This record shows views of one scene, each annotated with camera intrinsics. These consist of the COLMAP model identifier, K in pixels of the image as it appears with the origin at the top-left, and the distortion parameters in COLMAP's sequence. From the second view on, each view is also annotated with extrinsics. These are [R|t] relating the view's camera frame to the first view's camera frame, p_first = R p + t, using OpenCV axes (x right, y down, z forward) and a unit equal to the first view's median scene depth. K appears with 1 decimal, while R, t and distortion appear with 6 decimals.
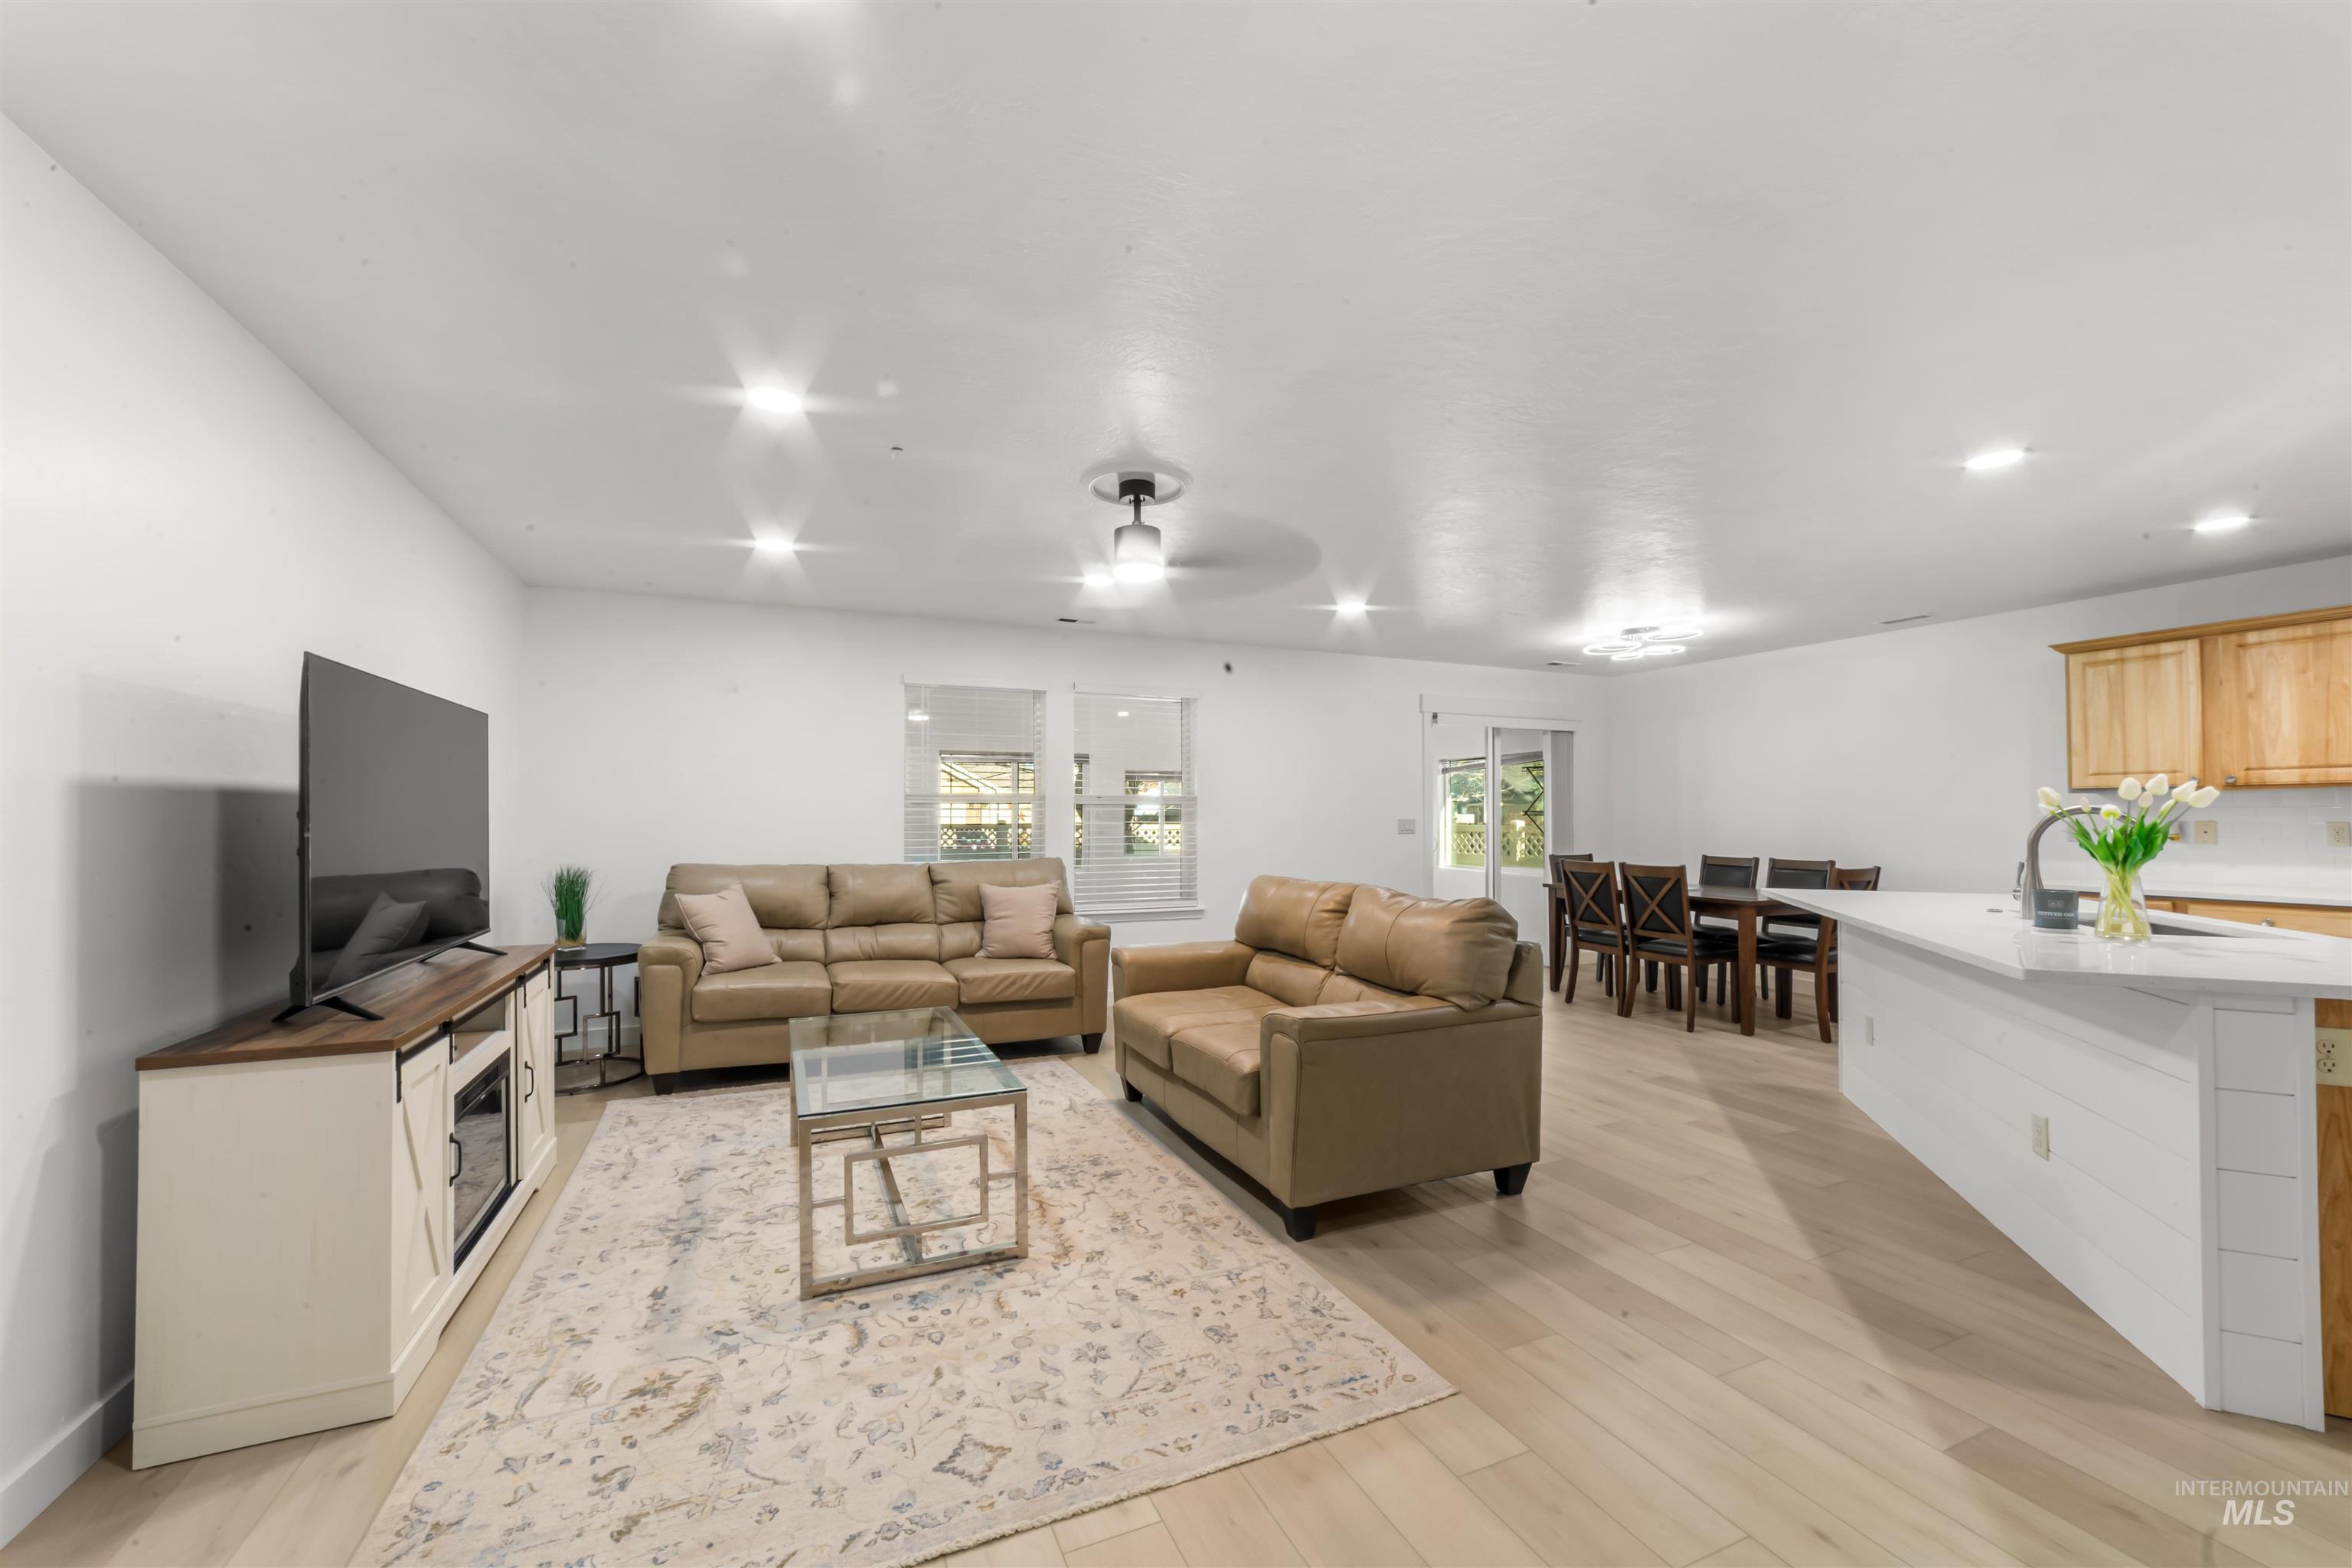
lens RADIAL K [[910.9, 0, 1160.7], [0, 910.9, 801.1], [0, 0, 1]] dist [-0.022963, 0.008269]
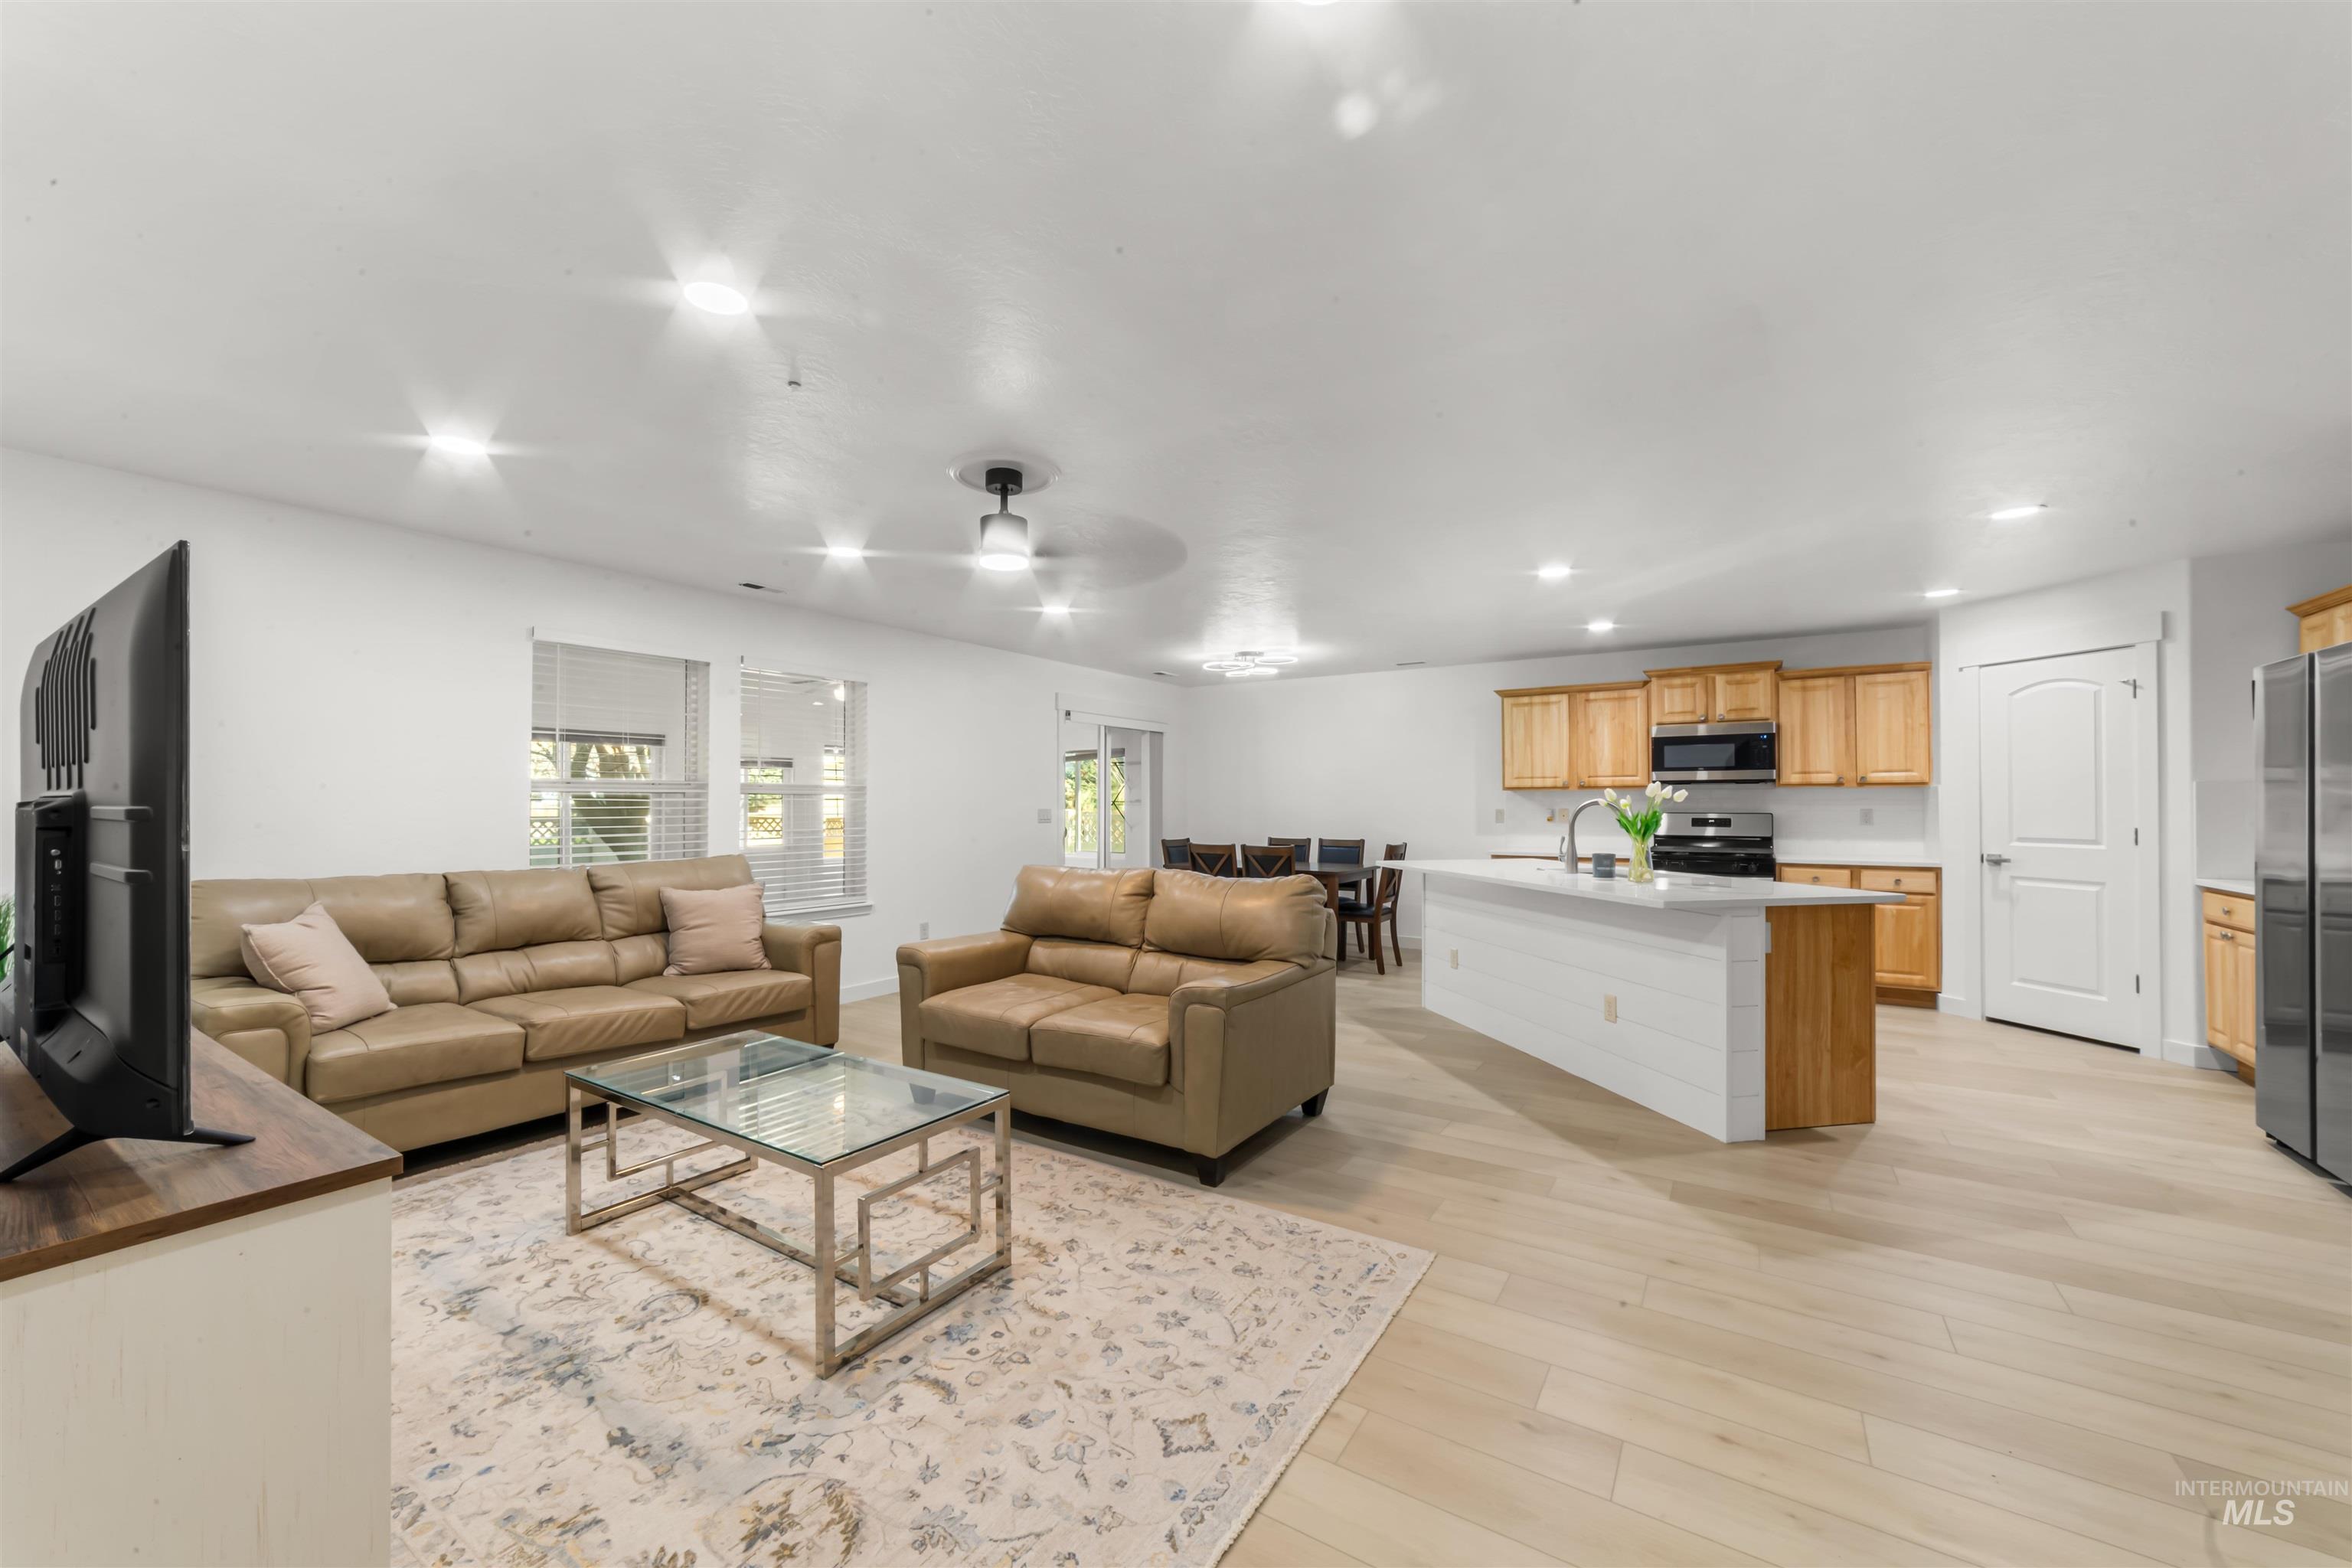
lens RADIAL K [[910.9, 0, 1165.9], [0, 910.9, 791.2], [0, 0, 1]] dist [-0.022963, 0.008269]
pose [[0.832387, 0.008151, 0.554134, -0.337702], [-0.008320, 0.999963, -0.002210, 0.000276], [-0.554132, -0.002771, 0.832424, 0.067074]]
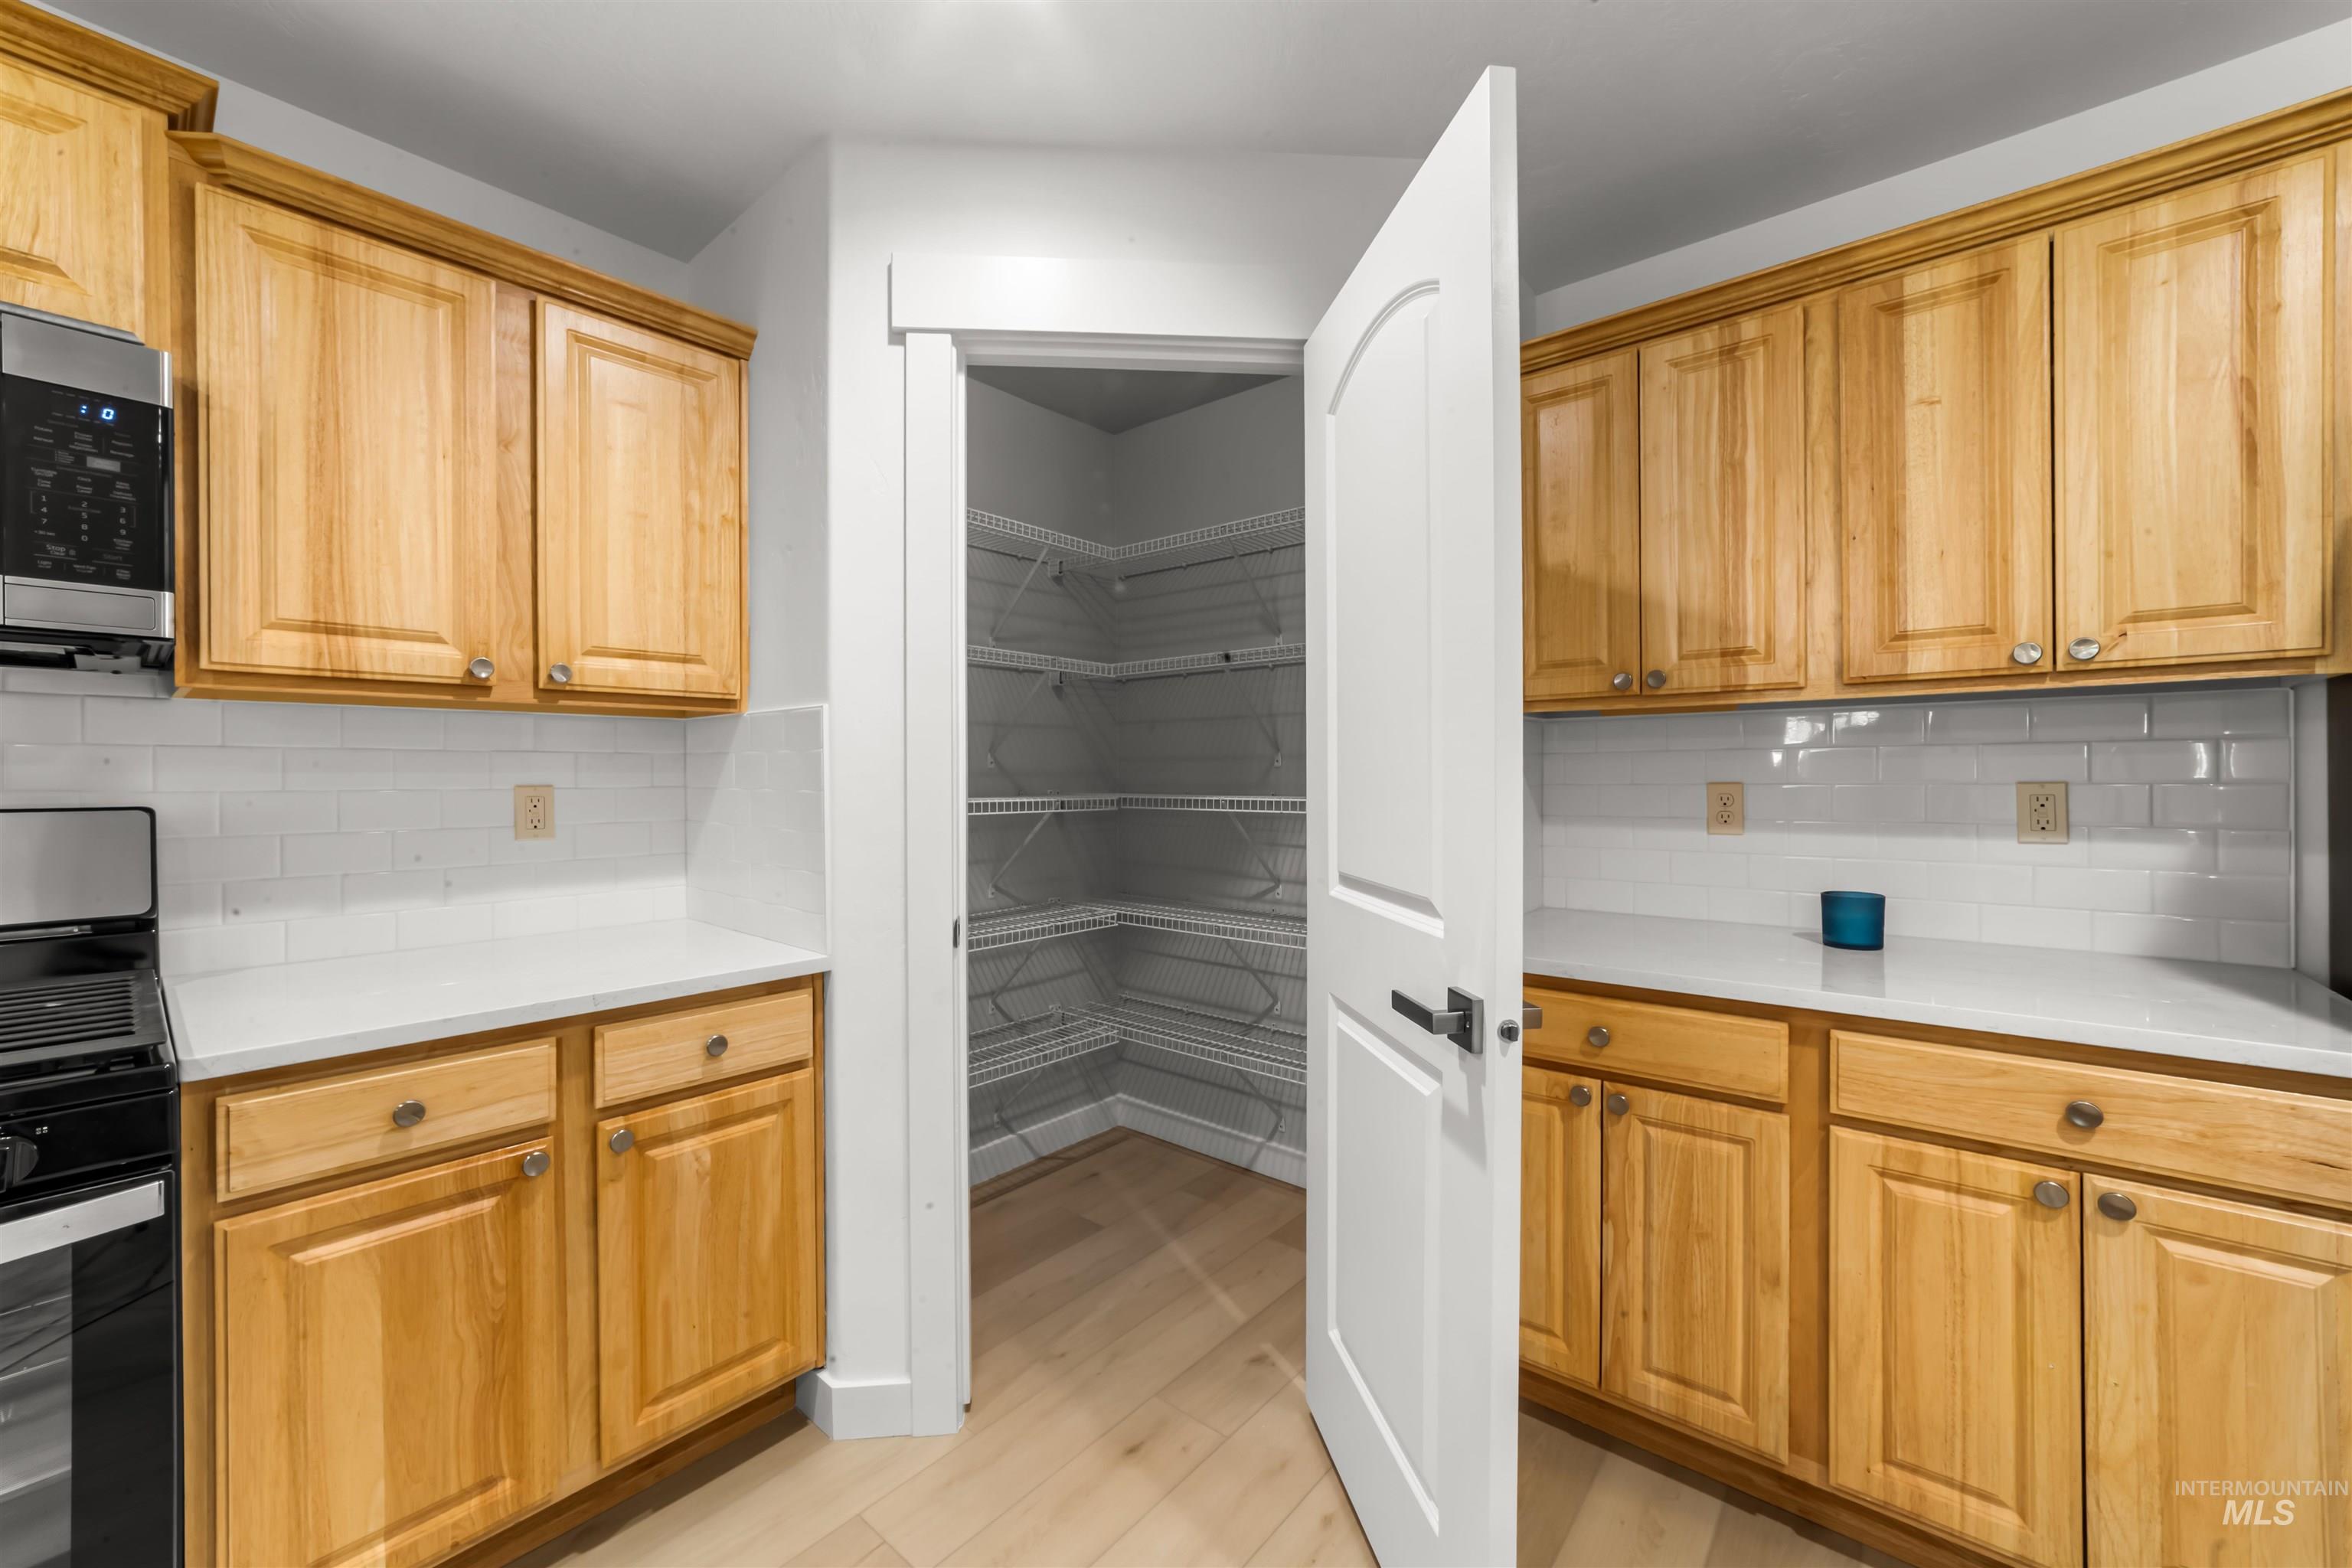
lens RADIAL K [[910.9, 0, 1156.5], [0, 910.9, 782.5], [0, 0, 1]] dist [-0.022963, 0.008269]
pose [[-0.440281, -0.000126, 0.897860, 0.938995], [-0.008978, 0.999951, -0.004263, 0.014545], [-0.897815, -0.009938, -0.440260, 0.597084]]
